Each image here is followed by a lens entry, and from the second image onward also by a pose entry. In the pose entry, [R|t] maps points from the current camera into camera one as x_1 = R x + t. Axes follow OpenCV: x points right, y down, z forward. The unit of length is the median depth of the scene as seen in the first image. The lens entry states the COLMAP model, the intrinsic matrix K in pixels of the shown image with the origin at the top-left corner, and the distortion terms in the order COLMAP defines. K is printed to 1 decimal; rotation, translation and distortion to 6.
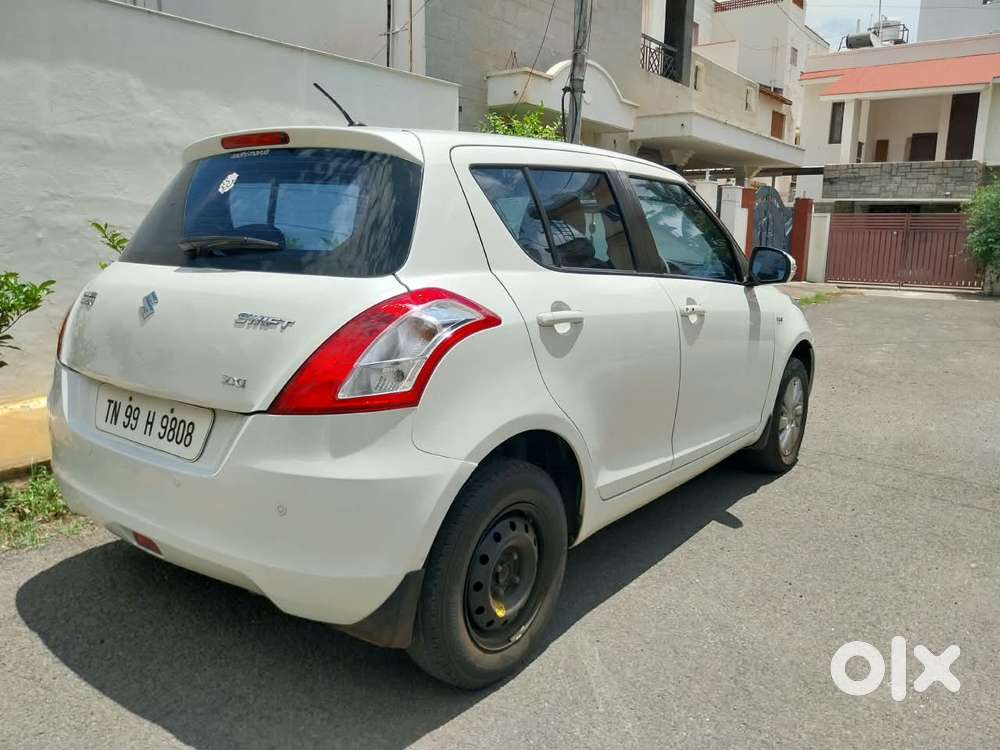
lens RADIAL K [[763.0, 0, 509.3], [0, 763.0, 375.9], [0, 0, 1]] dist [0.010201, -0.019881]
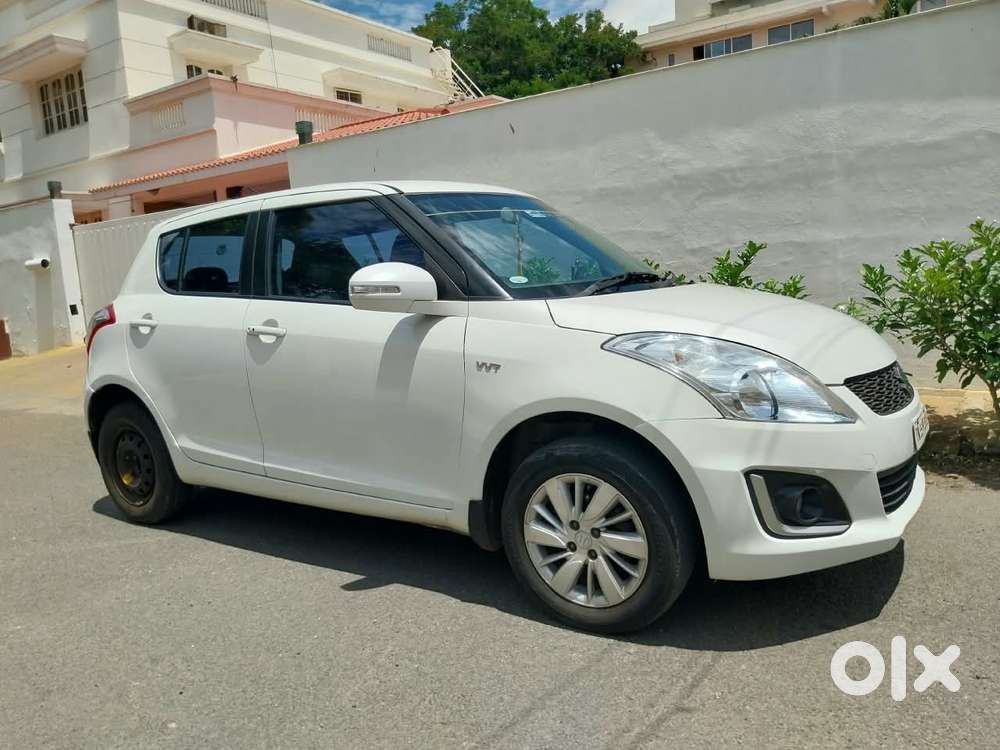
lens RADIAL K [[763.0, 0, 491.7], [0, 763.0, 380.4], [0, 0, 1]] dist [0.010201, -0.019881]
pose [[0.044861, 0.119730, -0.991792, 1.020571], [-0.122473, 0.985962, 0.113487, -0.137387], [0.991457, 0.116377, 0.058895, 0.975065]]
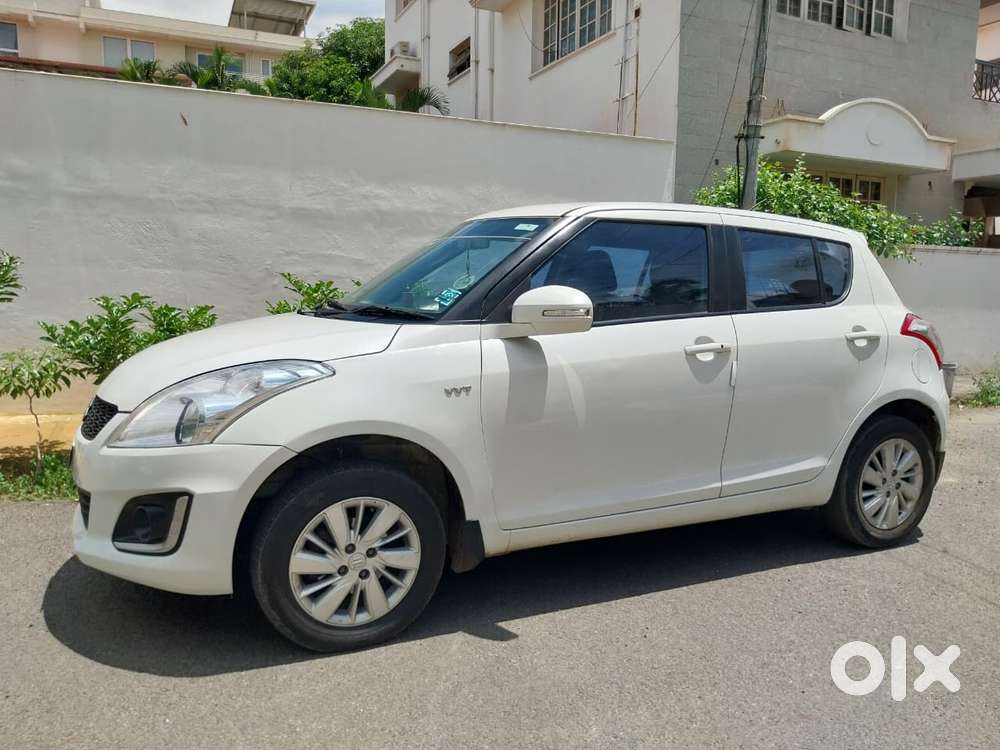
lens RADIAL K [[763.0, 0, 507.8], [0, 763.0, 372.7], [0, 0, 1]] dist [0.010201, -0.019881]
pose [[0.876932, 0.054597, -0.477503, 0.495021], [-0.090789, 0.994457, -0.053029, 0.010505], [0.471961, 0.089855, 0.877028, 0.037584]]
